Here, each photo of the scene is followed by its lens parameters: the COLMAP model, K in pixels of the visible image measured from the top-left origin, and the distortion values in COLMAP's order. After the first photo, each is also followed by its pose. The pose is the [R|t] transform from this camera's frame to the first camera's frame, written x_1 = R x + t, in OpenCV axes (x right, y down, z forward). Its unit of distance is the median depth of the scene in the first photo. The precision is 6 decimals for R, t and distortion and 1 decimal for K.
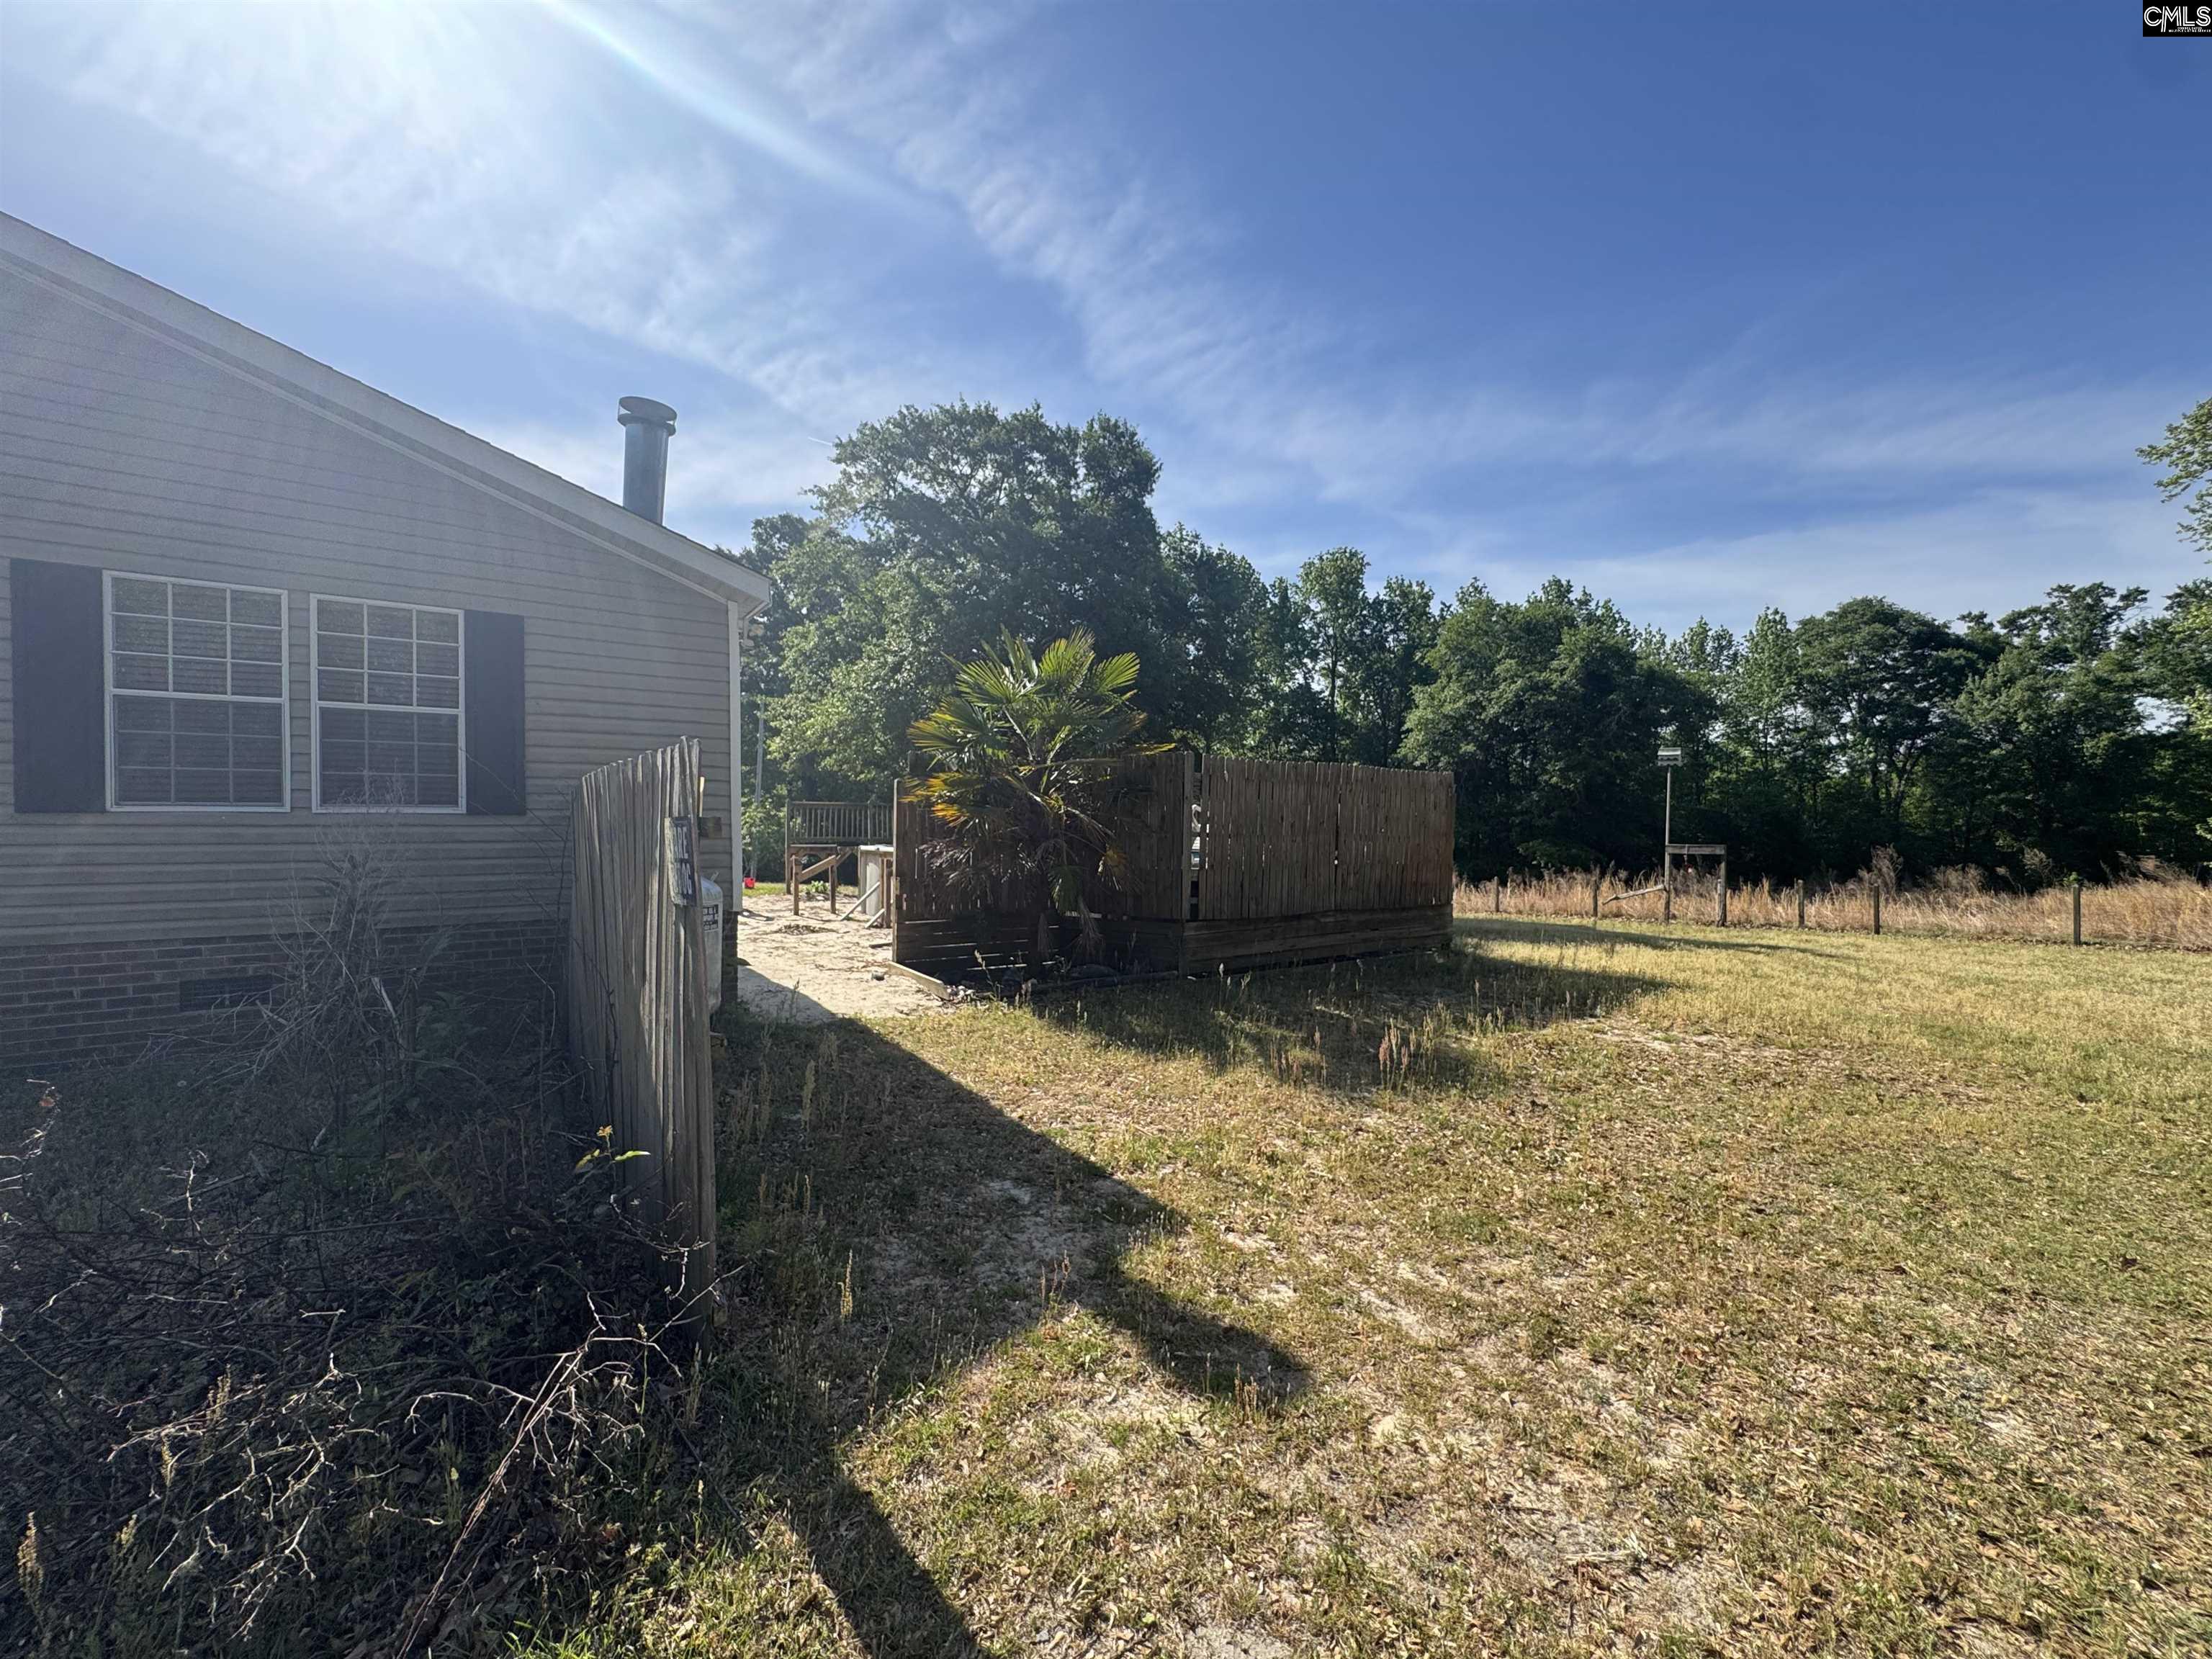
lens RADIAL K [[906.9, 0, 1106.0], [0, 906.9, 829.5], [0, 0, 1]] dist [-0.002231, -0.000157]
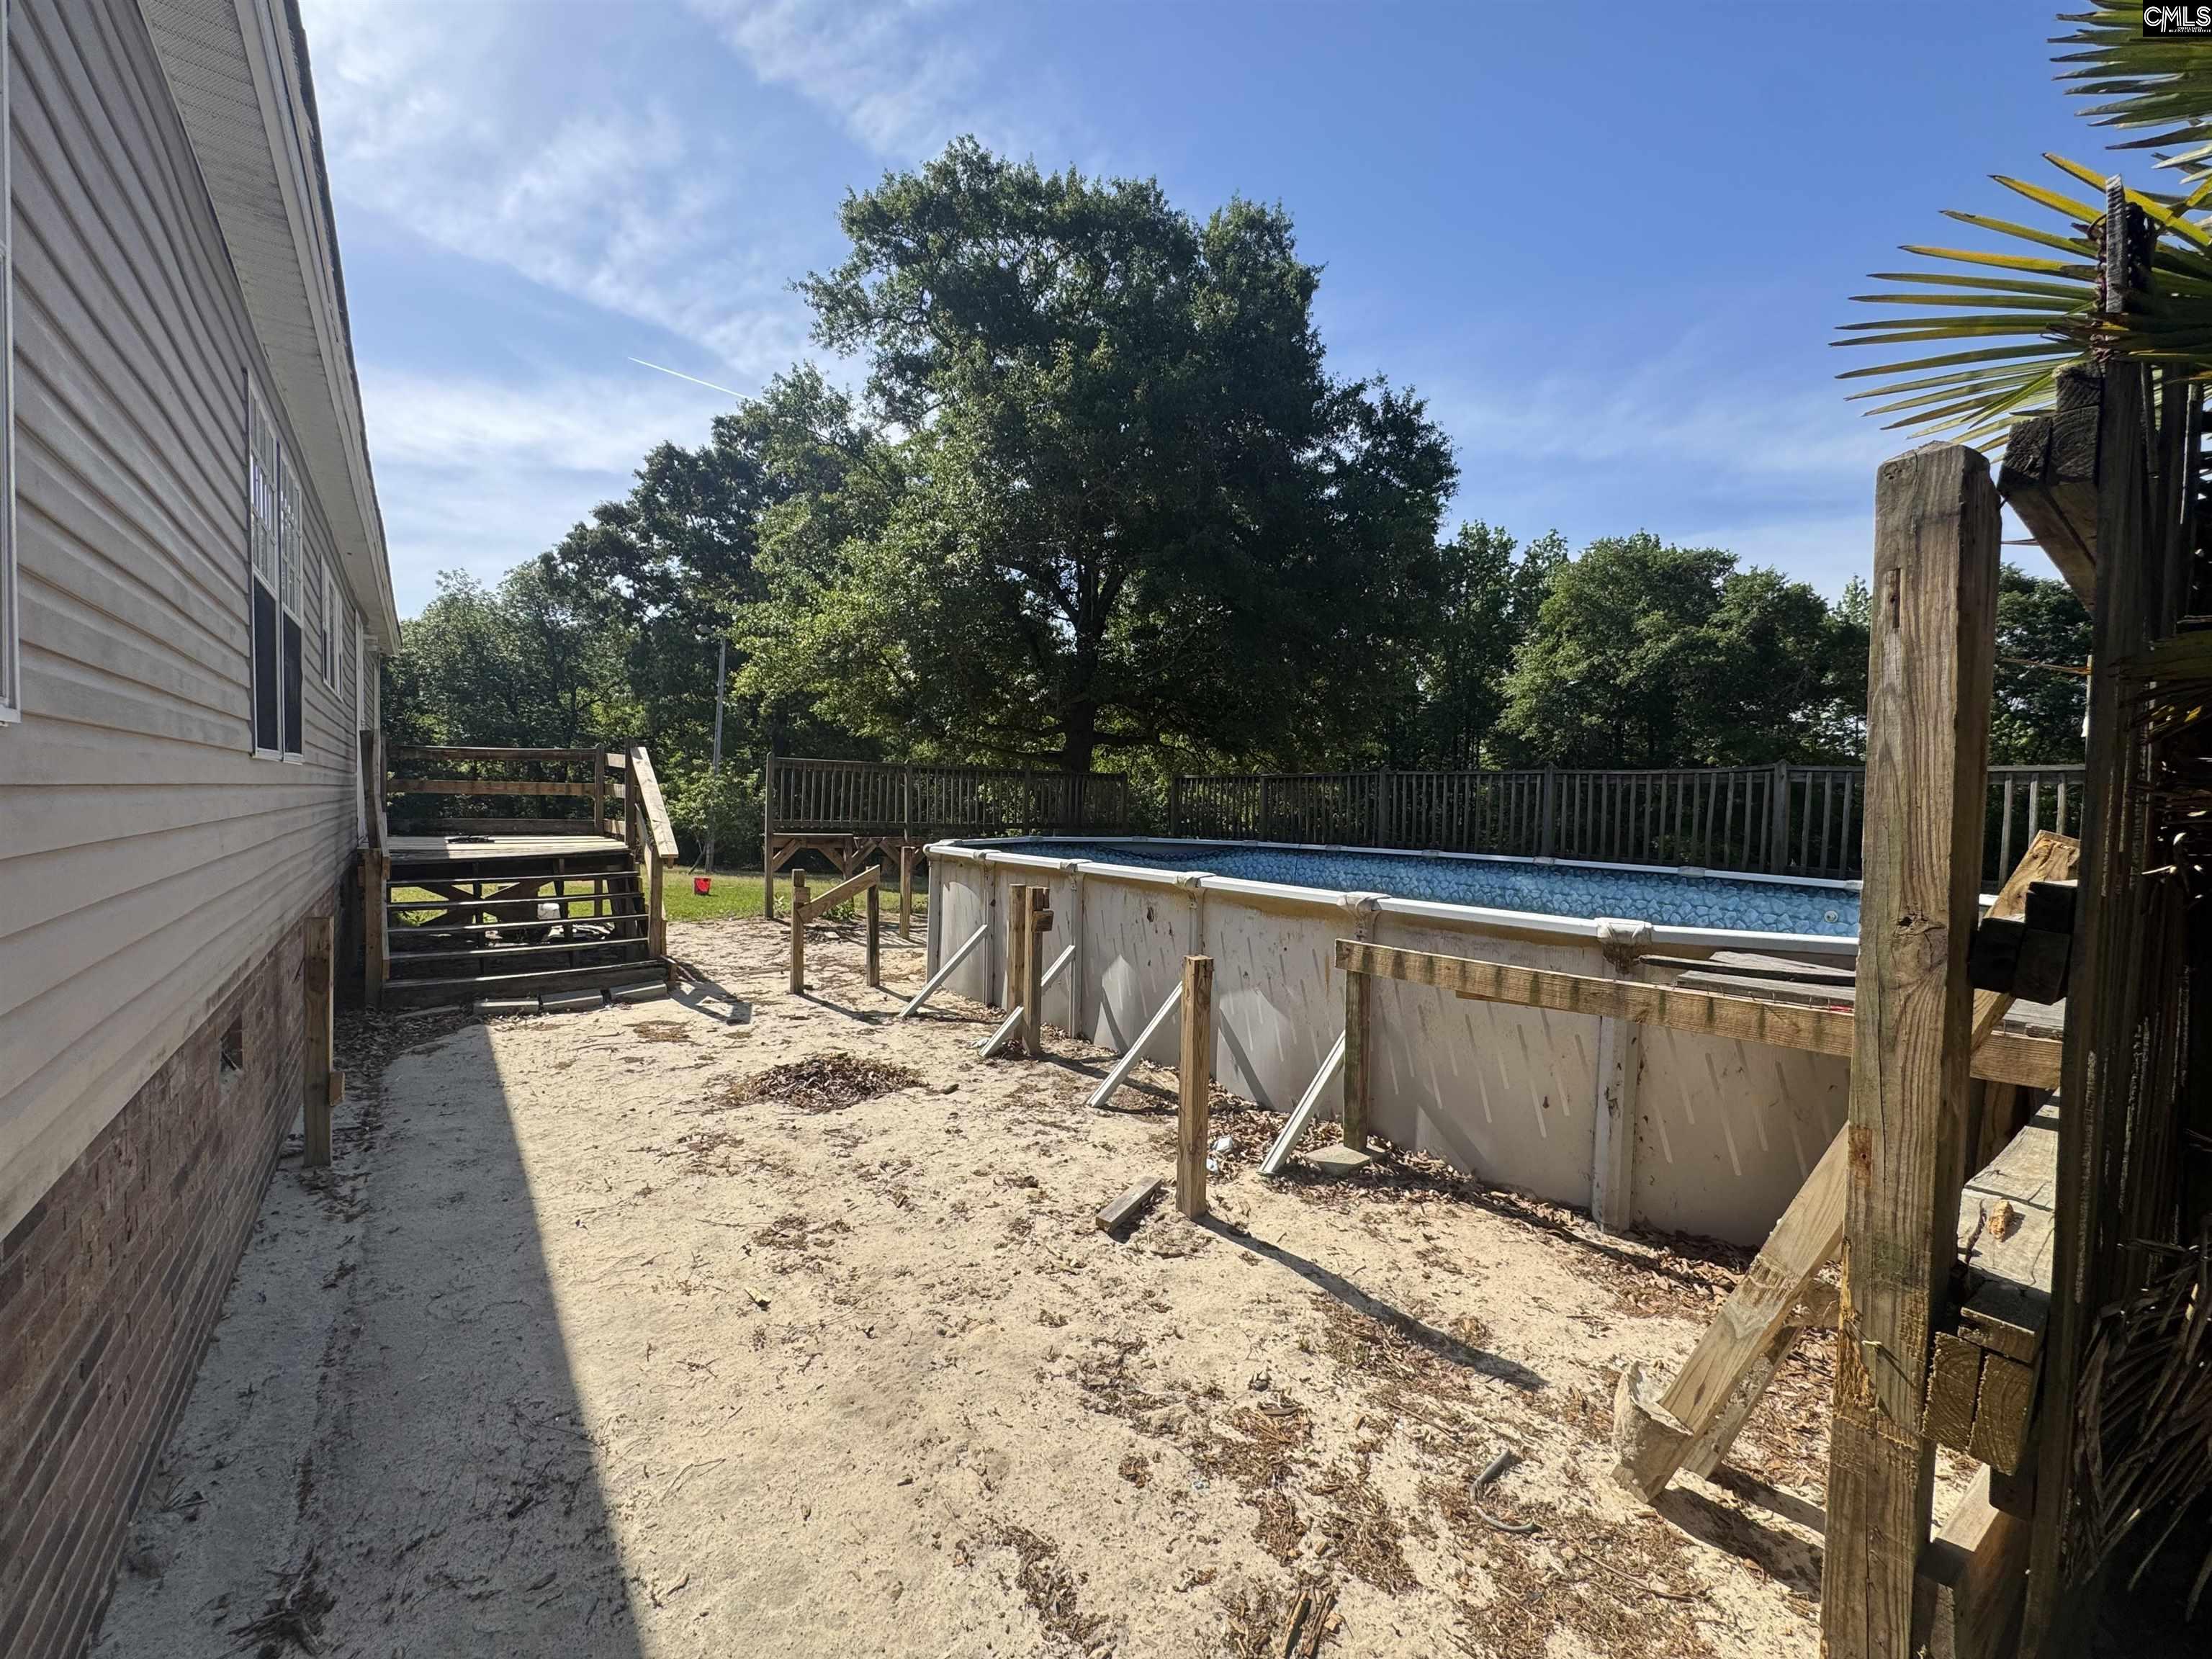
lens RADIAL K [[875.2, 0, 1102.8], [0, 875.2, 865.6], [0, 0, 1]] dist [0.000877, 0.000134]
pose [[0.998574, 0.017061, 0.050584, -0.087403], [-0.020466, 0.997504, 0.067574, -0.002345], [-0.049304, -0.068513, 0.996431, 0.223326]]
